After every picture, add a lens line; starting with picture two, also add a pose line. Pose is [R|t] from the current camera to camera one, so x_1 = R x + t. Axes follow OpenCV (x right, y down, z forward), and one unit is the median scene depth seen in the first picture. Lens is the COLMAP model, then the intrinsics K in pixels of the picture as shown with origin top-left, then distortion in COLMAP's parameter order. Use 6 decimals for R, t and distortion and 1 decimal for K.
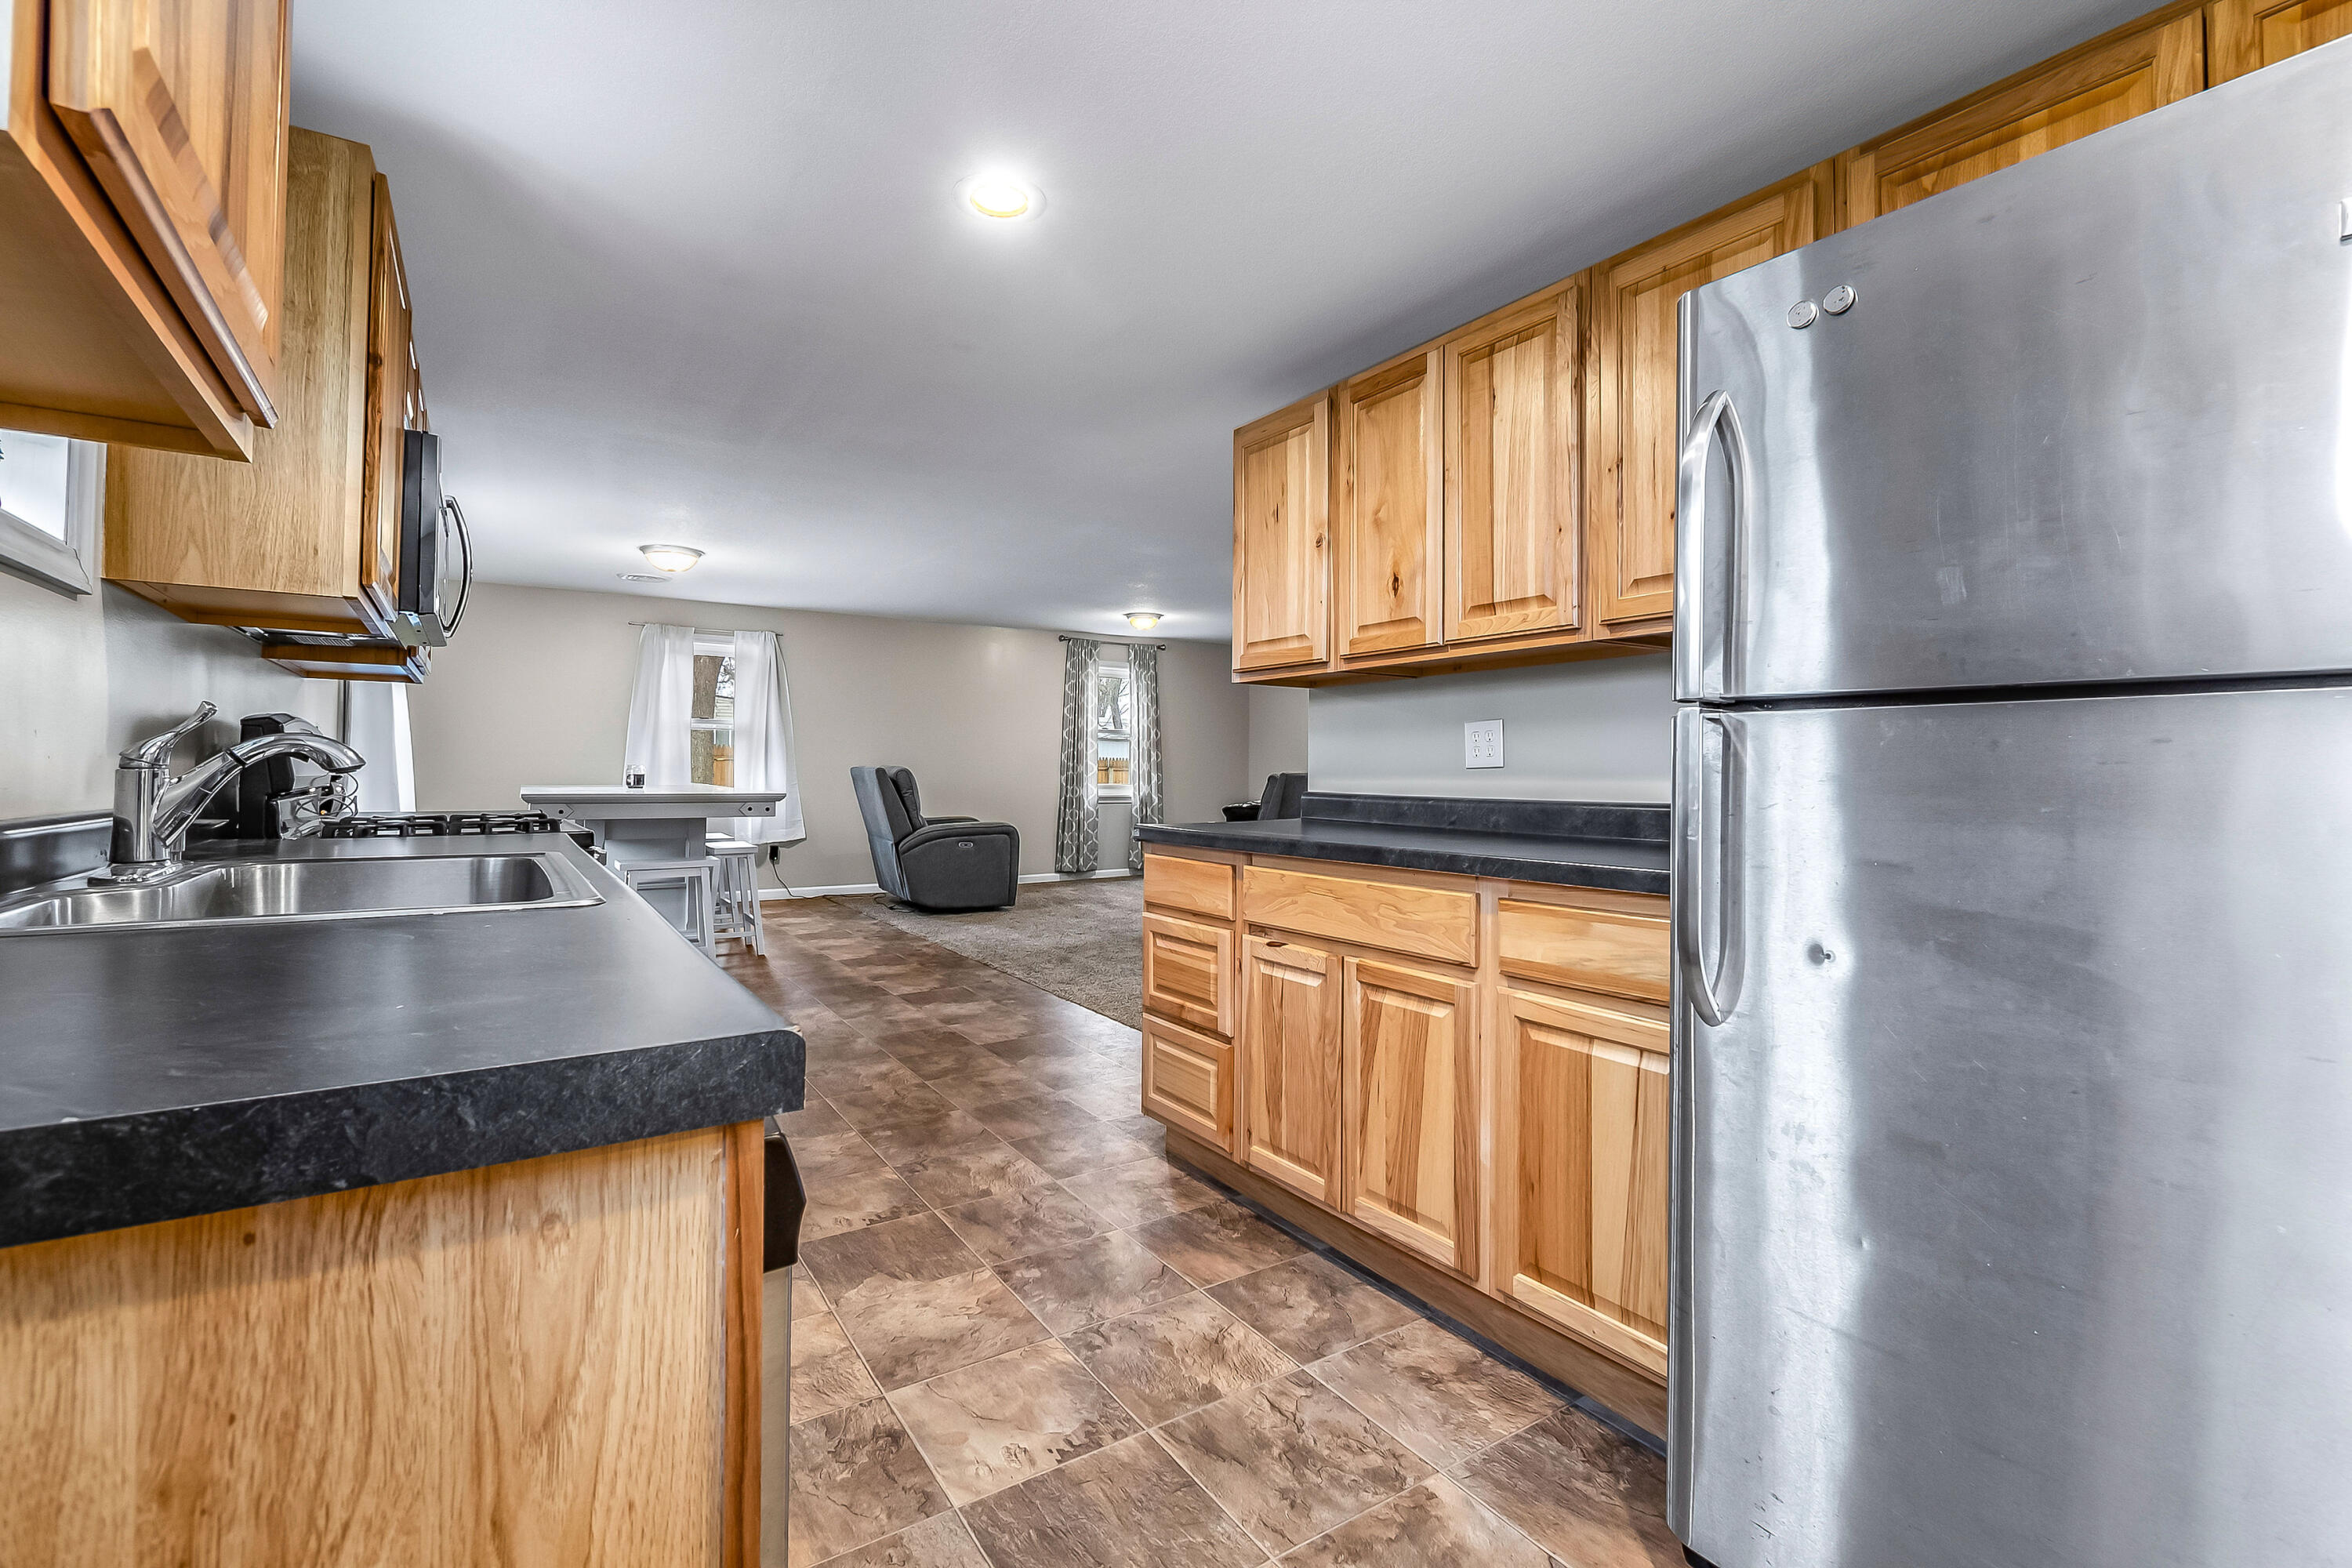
lens RADIAL K [[1024.5, 0, 1215.0], [0, 1024.5, 753.0], [0, 0, 1]] dist [-0.073446, -0.000204]
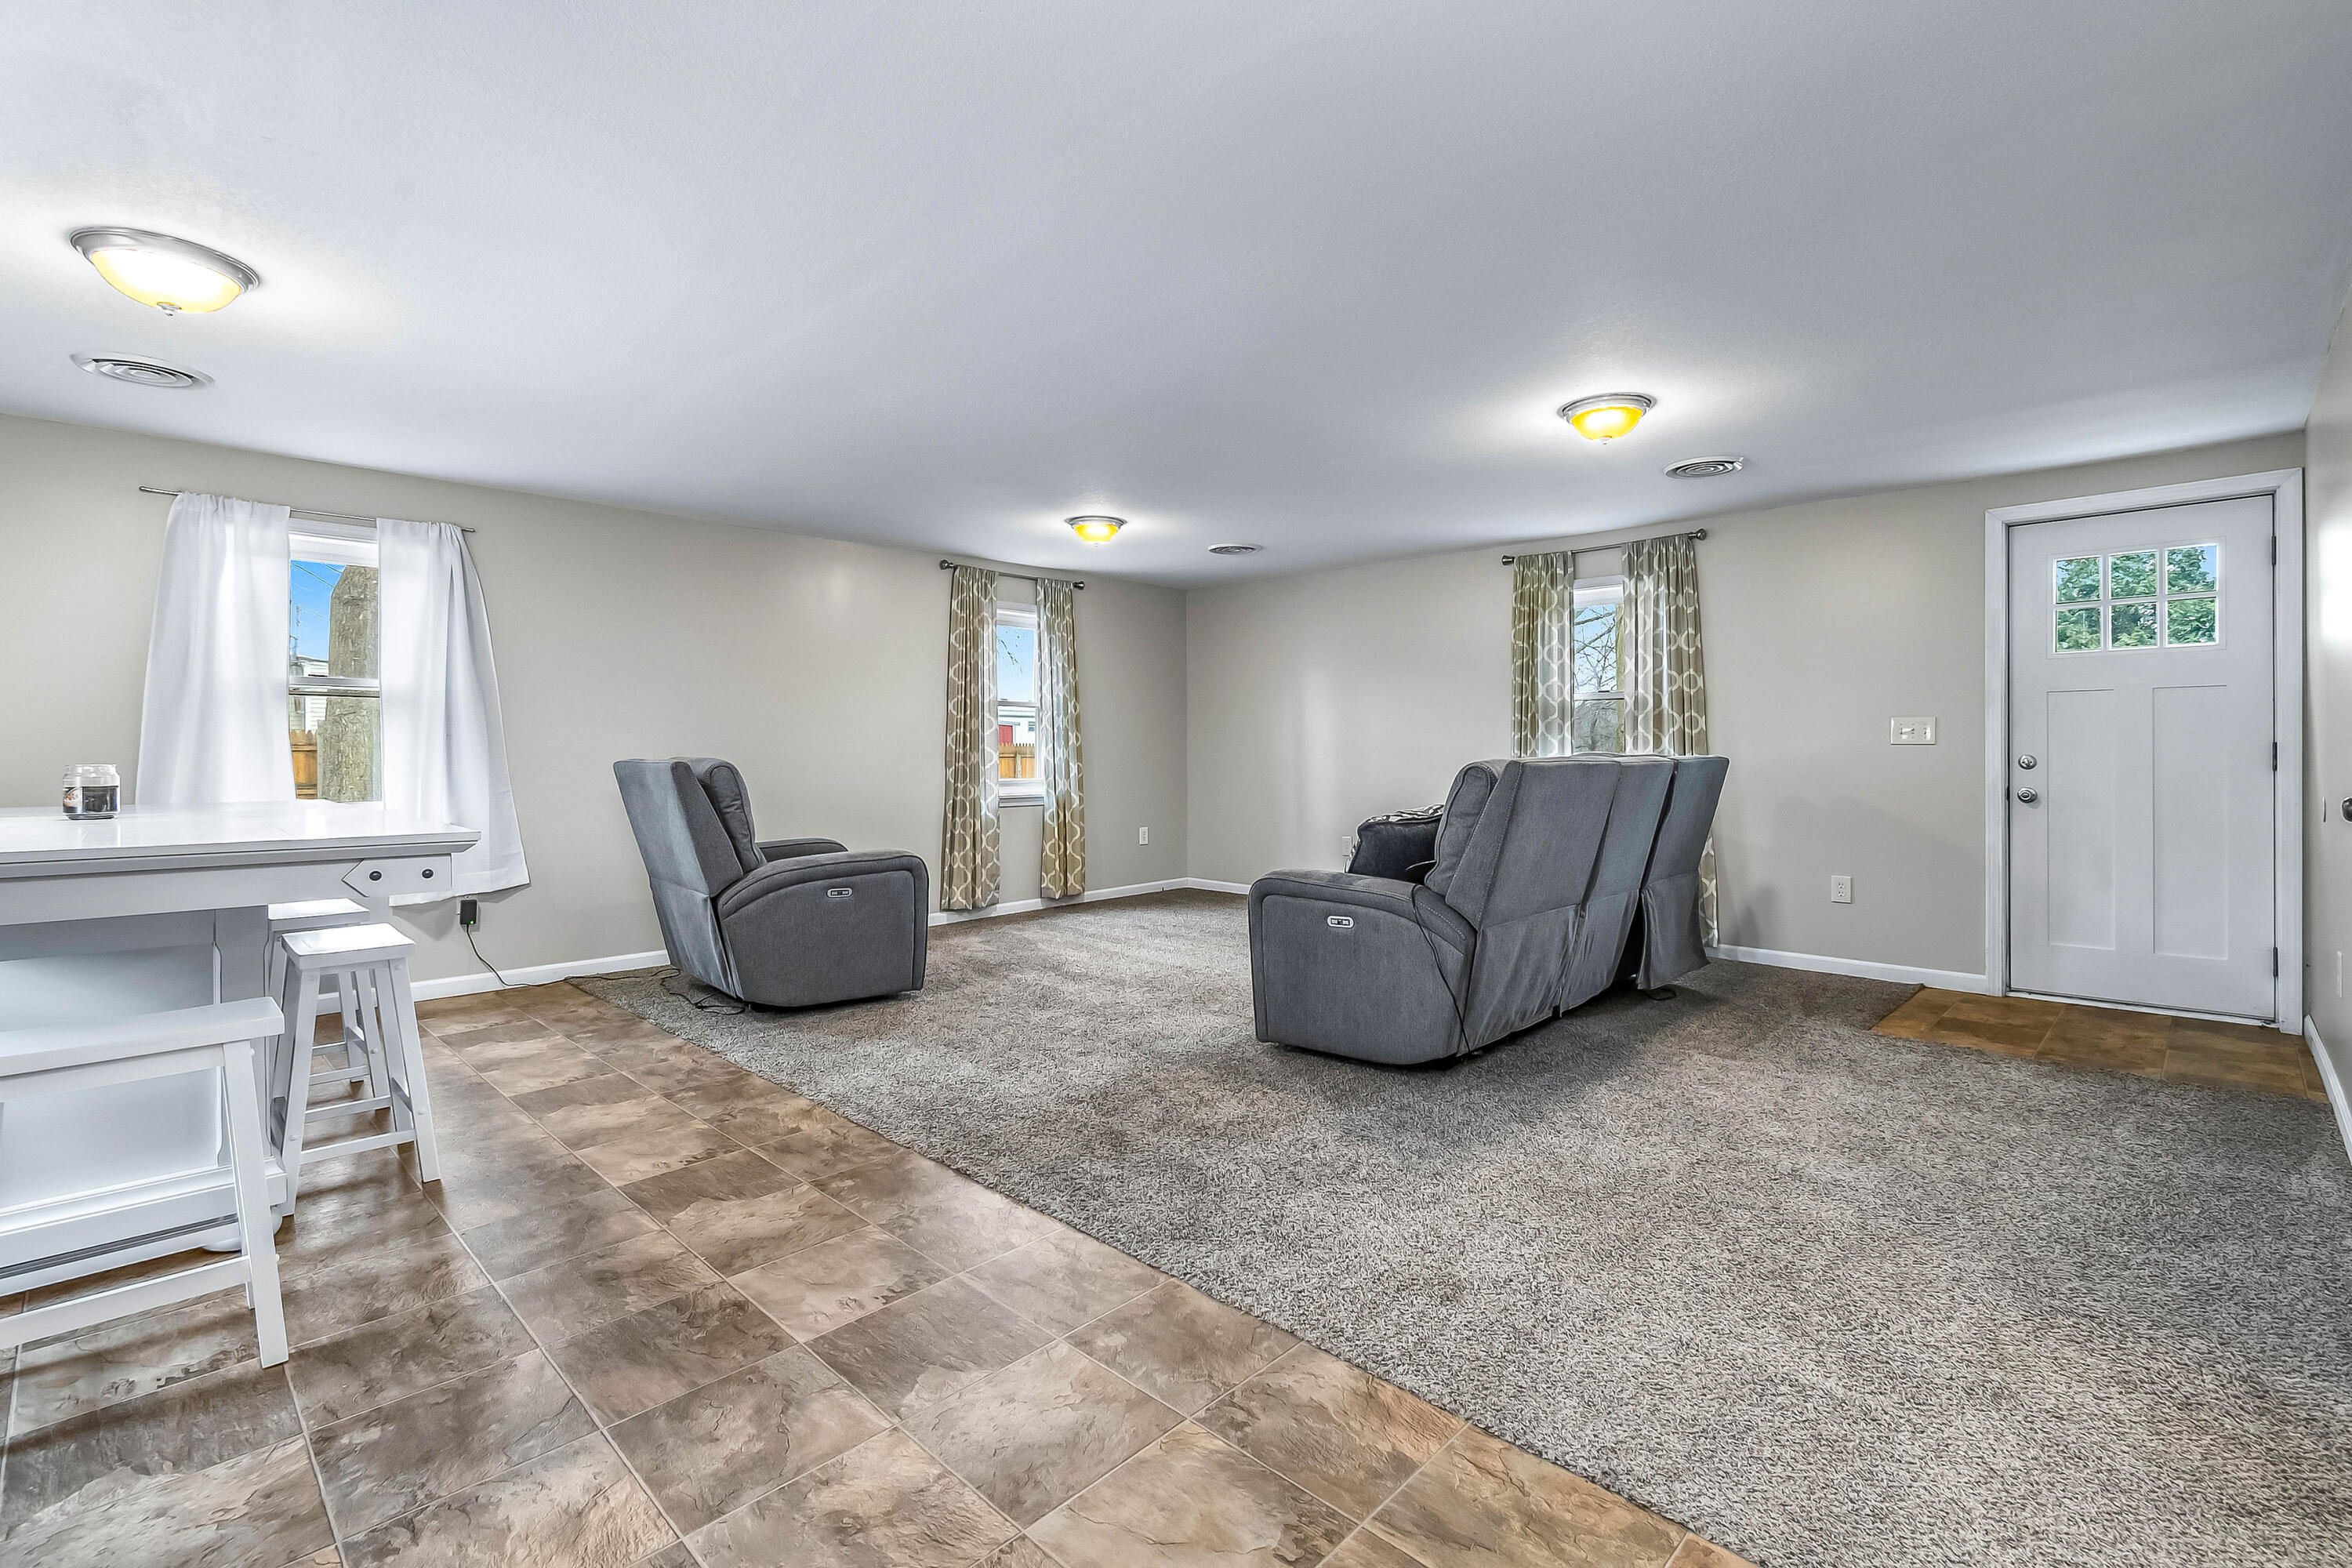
lens RADIAL K [[1044.5, 0, 1183.9], [0, 1044.5, 762.5], [0, 0, 1]] dist [0.004406, -0.001304]
pose [[0.983323, -0.012706, 0.181426, -0.120769], [0.008296, 0.999652, 0.025046, 0.002207], [-0.181681, -0.023124, 0.983086, 0.289072]]
